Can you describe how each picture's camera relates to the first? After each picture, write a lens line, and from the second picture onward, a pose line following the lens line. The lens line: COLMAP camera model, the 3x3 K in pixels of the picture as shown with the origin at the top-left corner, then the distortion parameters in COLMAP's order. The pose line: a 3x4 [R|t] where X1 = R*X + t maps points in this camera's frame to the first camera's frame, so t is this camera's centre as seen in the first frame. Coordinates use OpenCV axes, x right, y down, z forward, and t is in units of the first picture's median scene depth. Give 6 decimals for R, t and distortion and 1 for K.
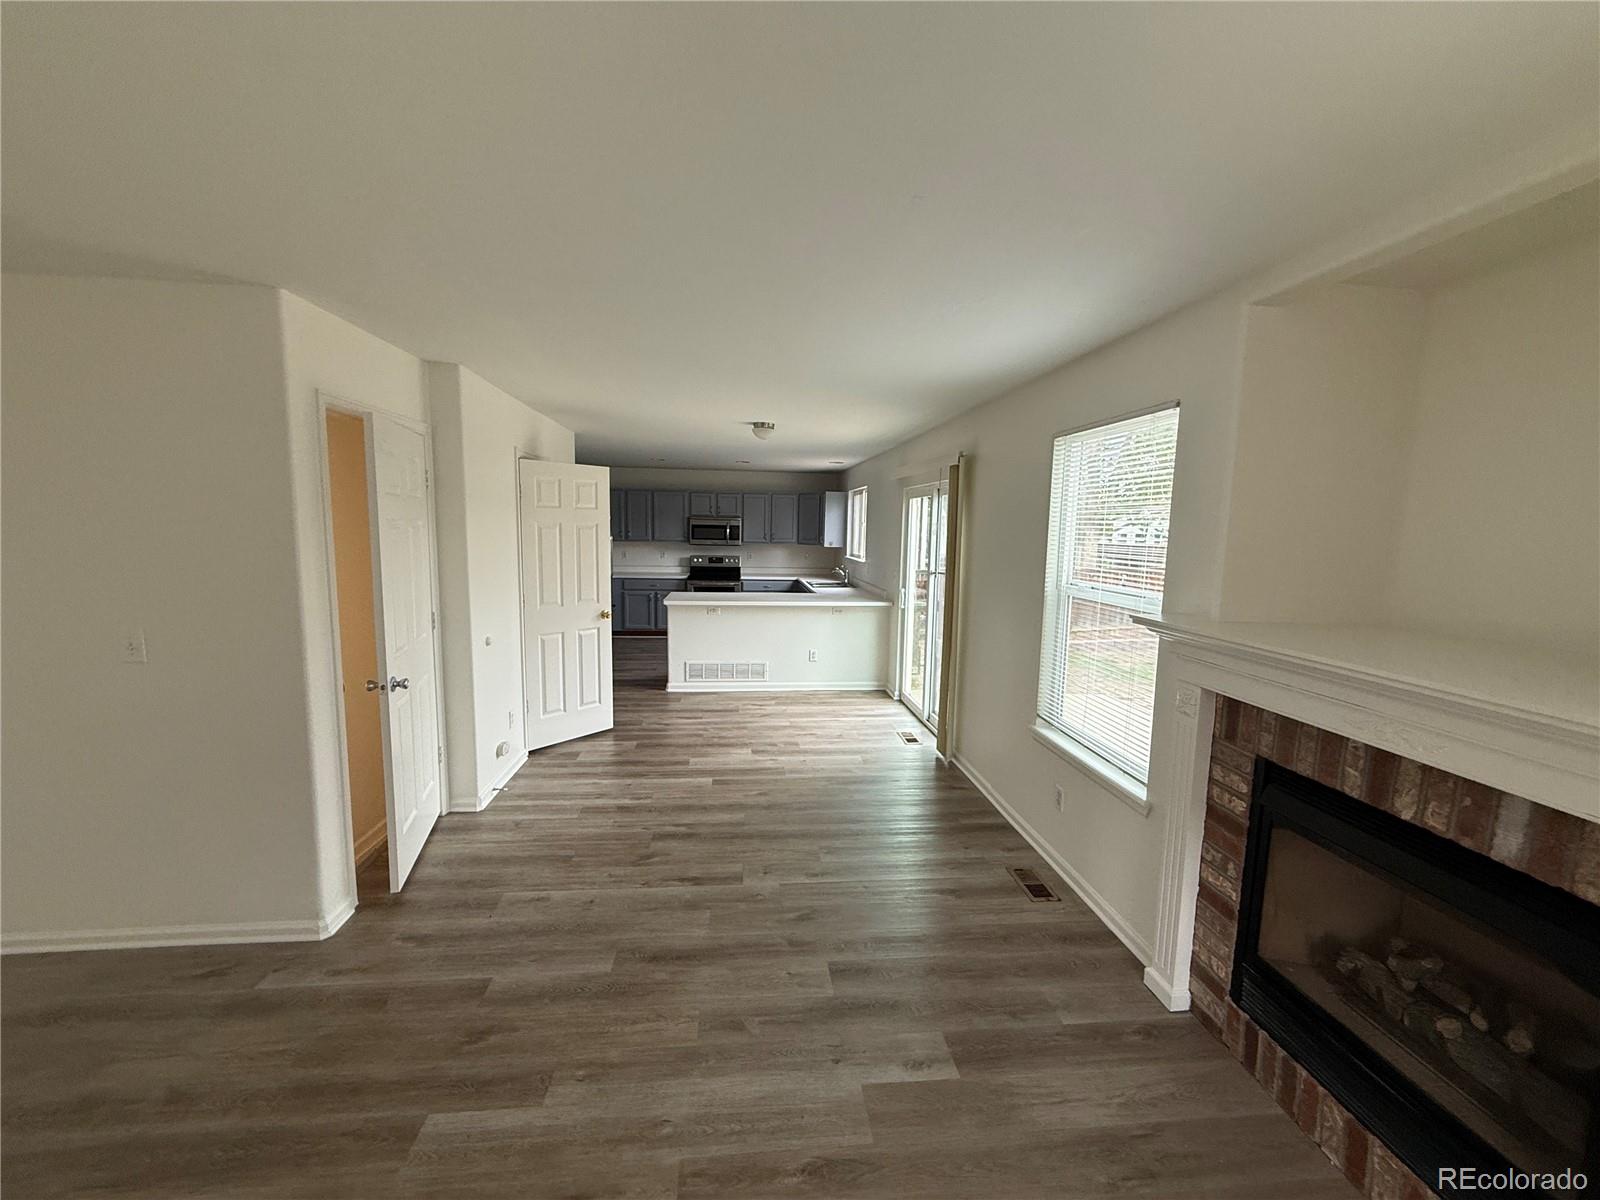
lens RADIAL K [[637.7, 0, 794.2], [0, 637.7, 598.1], [0, 0, 1]] dist [-0.000594, 0.000040]
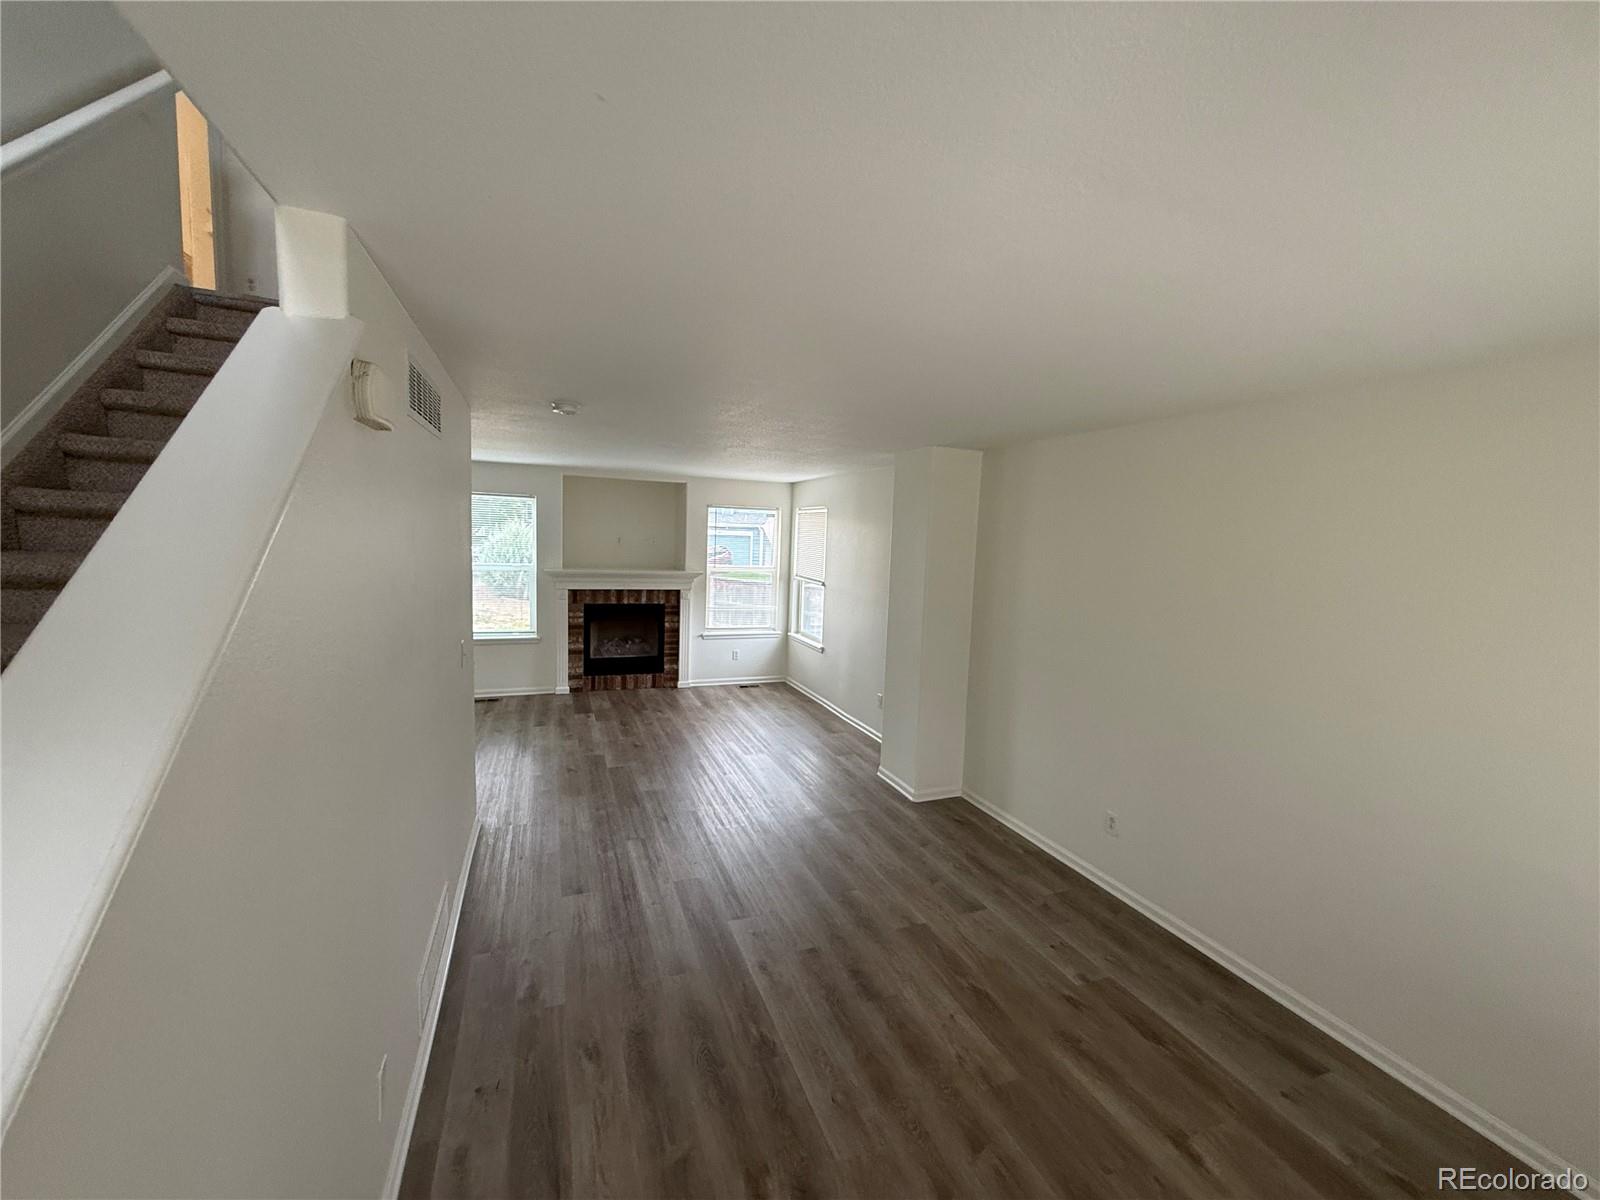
lens RADIAL K [[637.7, 0, 794.2], [0, 637.7, 598.1], [0, 0, 1]] dist [-0.000594, 0.000040]
pose [[-0.264948, -0.125559, 0.956053, -1.588203], [0.063145, 0.987099, 0.147135, -0.127130], [-0.962193, 0.099353, -0.253602, 0.405499]]
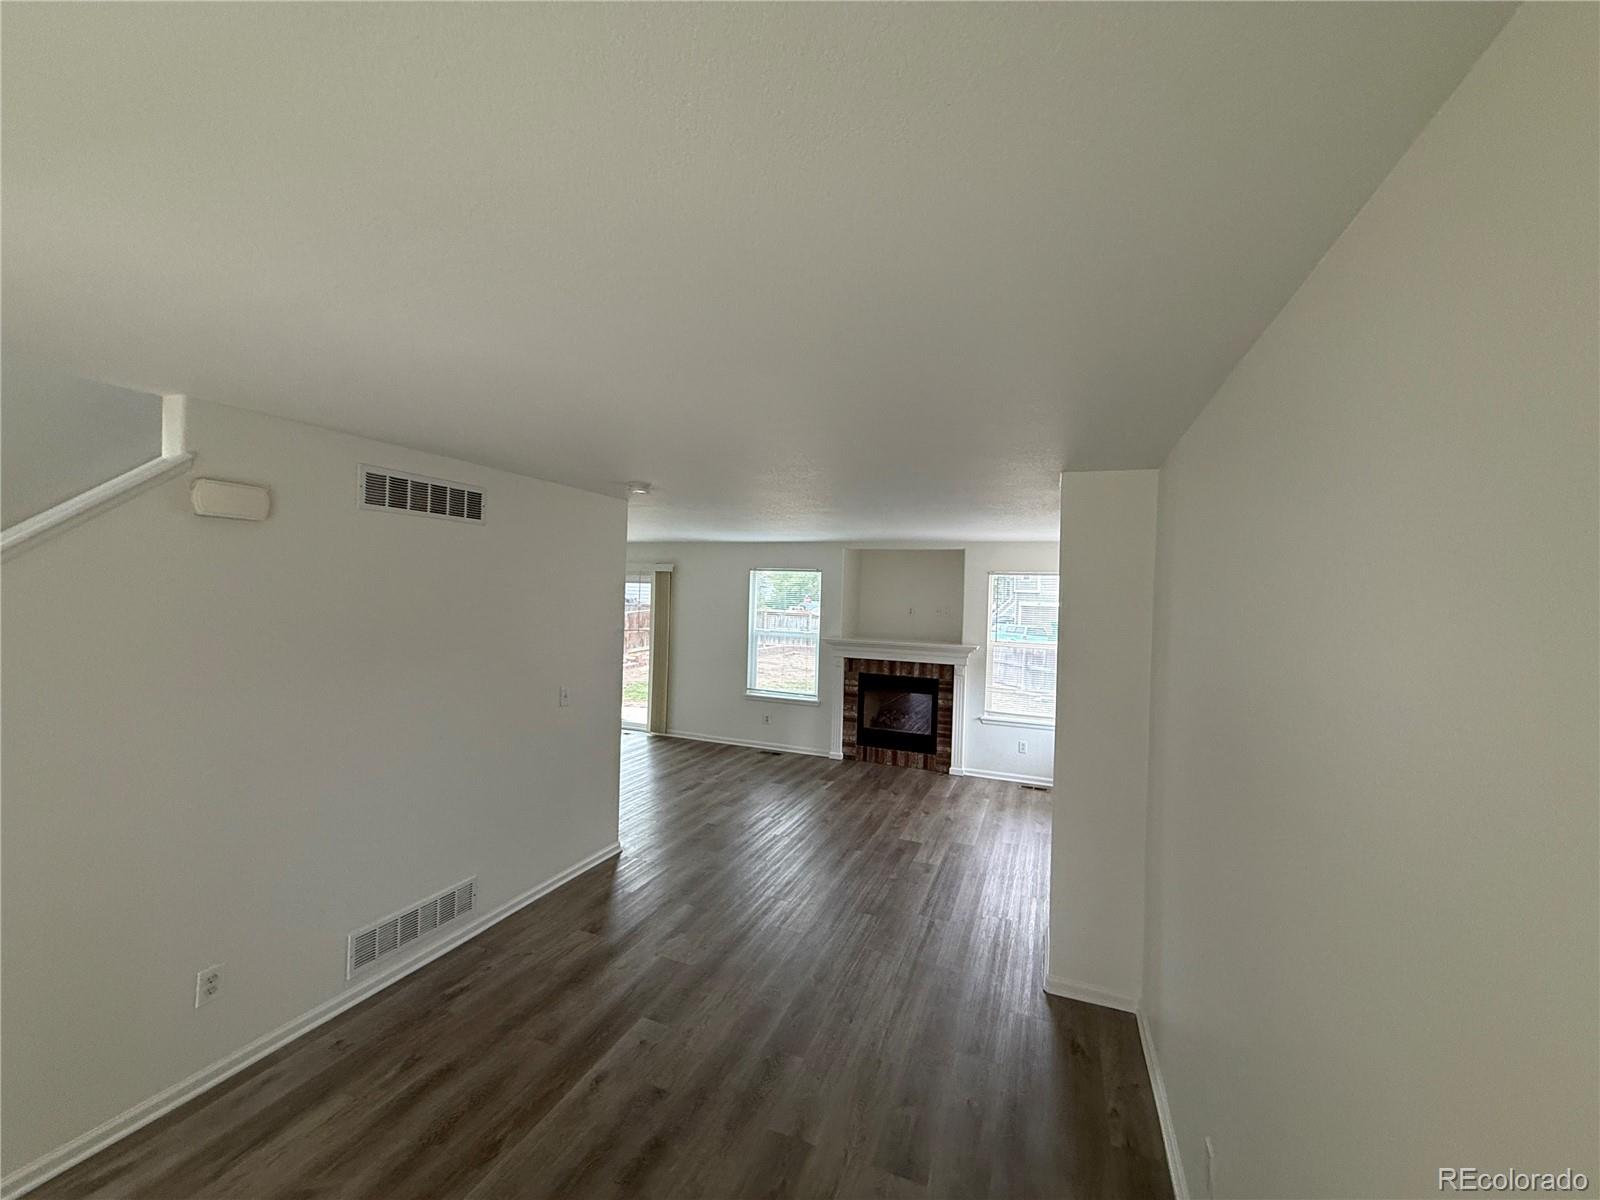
lens RADIAL K [[637.7, 0, 794.2], [0, 637.7, 598.1], [0, 0, 1]] dist [-0.000594, 0.000040]
pose [[0.466967, -0.010886, 0.884208, -1.407925], [0.075731, 0.996743, -0.027723, -0.057173], [-0.881026, 0.079908, 0.466270, -0.215669]]
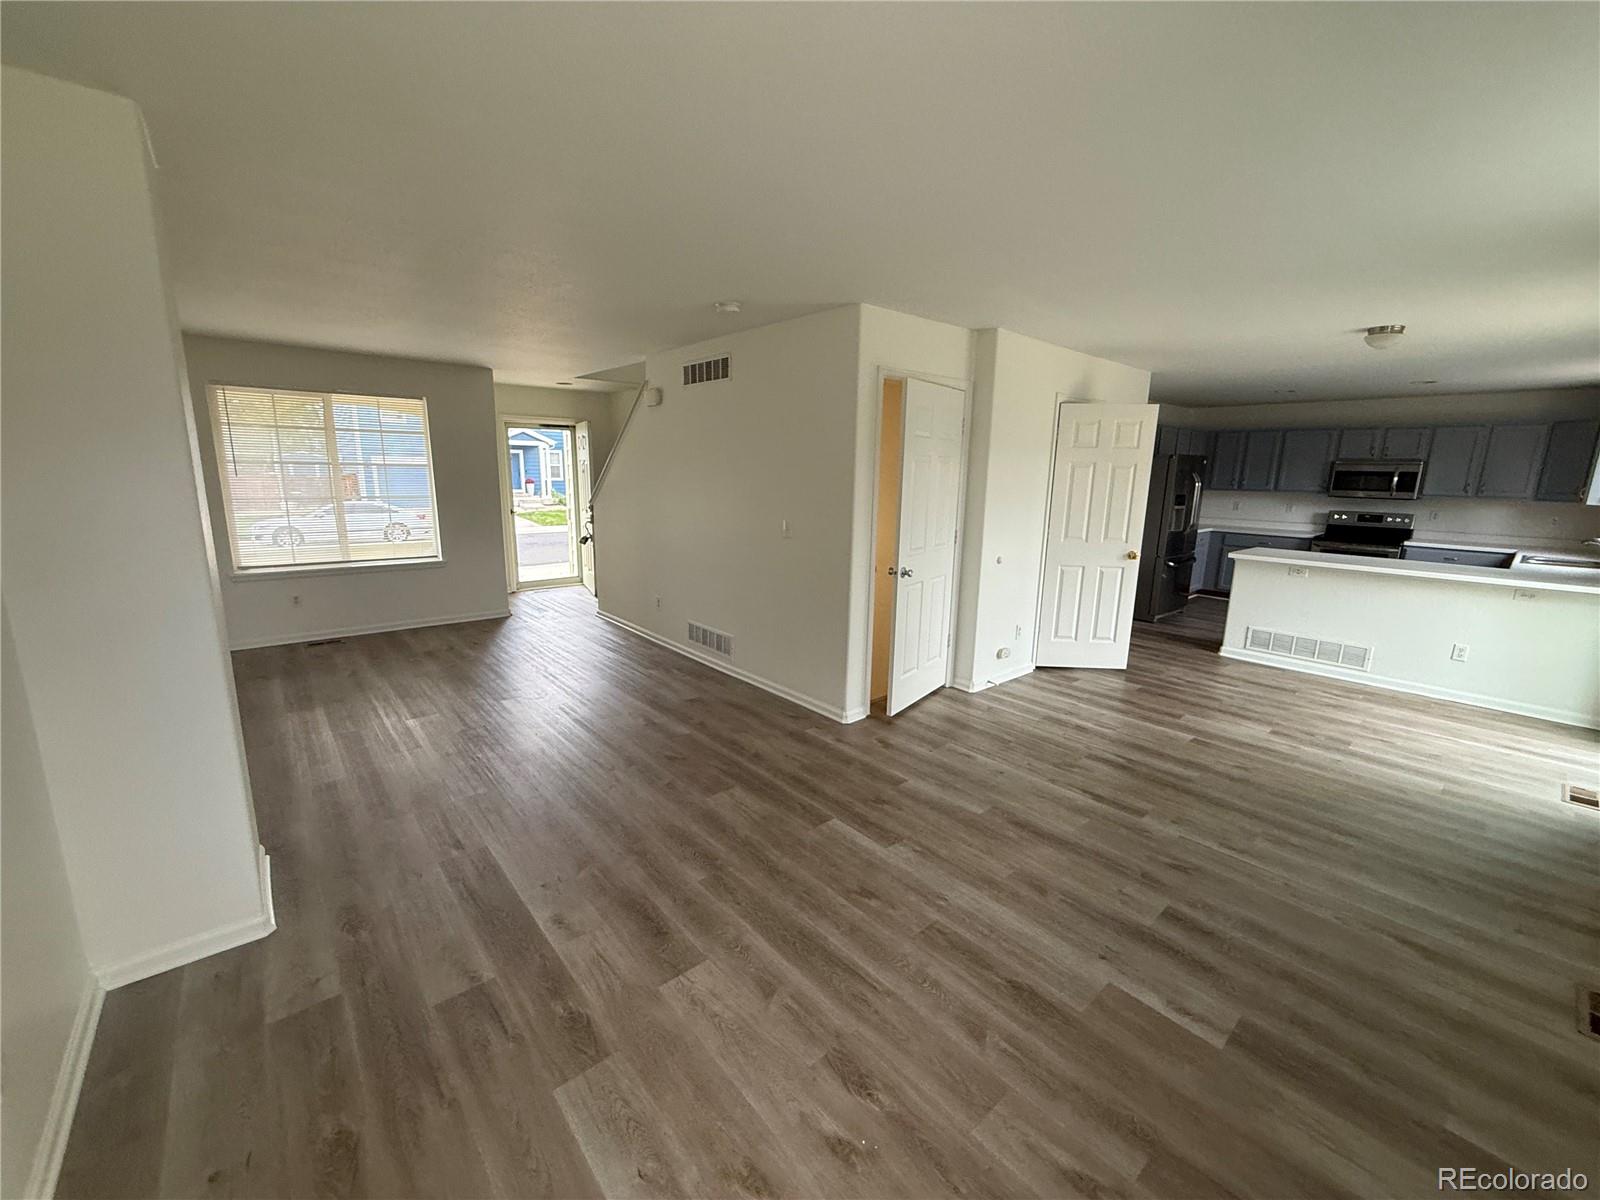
lens RADIAL K [[637.7, 0, 794.2], [0, 637.7, 598.1], [0, 0, 1]] dist [-0.000594, 0.000040]
pose [[0.573686, 0.153879, -0.804491, 0.281431], [-0.099279, 0.988016, 0.118187, 0.034629], [0.813036, 0.012067, 0.582088, -0.019073]]
